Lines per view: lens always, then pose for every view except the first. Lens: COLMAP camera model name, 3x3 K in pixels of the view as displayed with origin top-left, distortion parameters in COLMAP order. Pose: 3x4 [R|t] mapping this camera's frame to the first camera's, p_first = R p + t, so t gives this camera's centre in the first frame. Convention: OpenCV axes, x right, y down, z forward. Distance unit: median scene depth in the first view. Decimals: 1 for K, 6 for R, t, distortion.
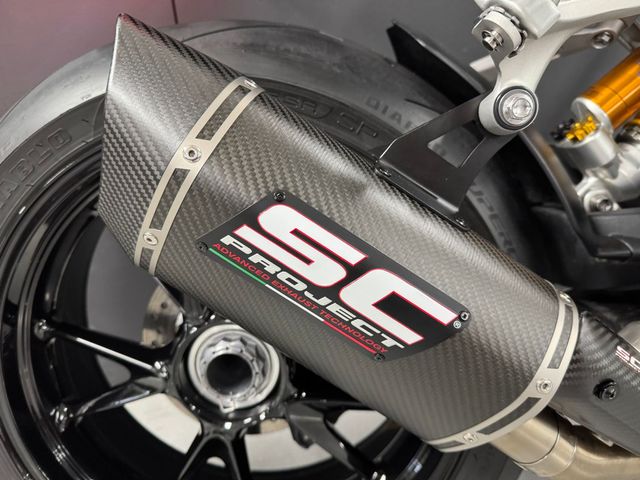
lens RADIAL K [[450.8, 0, 320.0], [0, 450.8, 240.0], [0, 0, 1]] dist [0.092610, -0.180586]
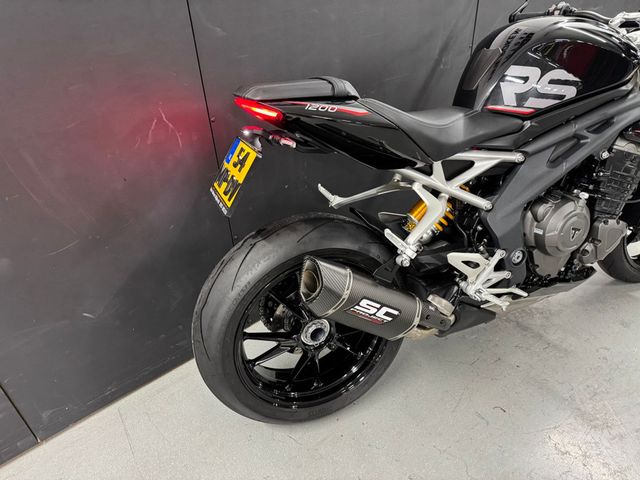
lens RADIAL K [[450.8, 0, 320.0], [0, 450.8, 240.0], [0, 0, 1]] dist [0.092610, -0.180586]
pose [[0.917192, -0.193136, 0.348509, -1.564279], [0.117247, 0.966766, 0.227194, -1.390473], [-0.380805, -0.167519, 0.909354, -2.256816]]
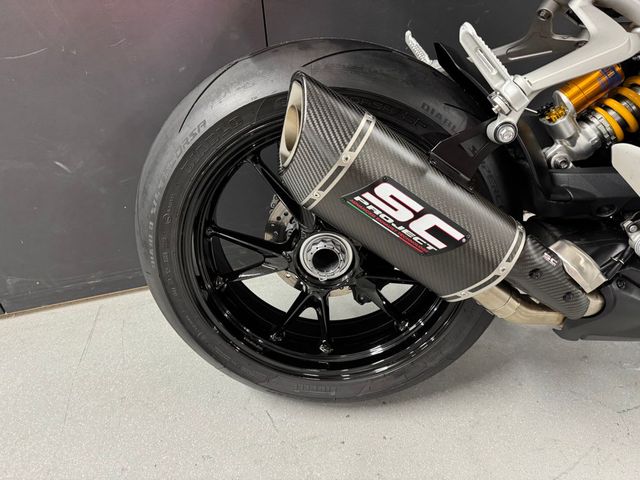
lens RADIAL K [[450.8, 0, 320.0], [0, 450.8, 240.0], [0, 0, 1]] dist [0.092610, -0.180586]
pose [[0.999569, 0.029275, 0.002364, -0.319469], [-0.029036, 0.972861, 0.229559, -0.242186], [0.004420, -0.229529, 0.973292, -0.907541]]
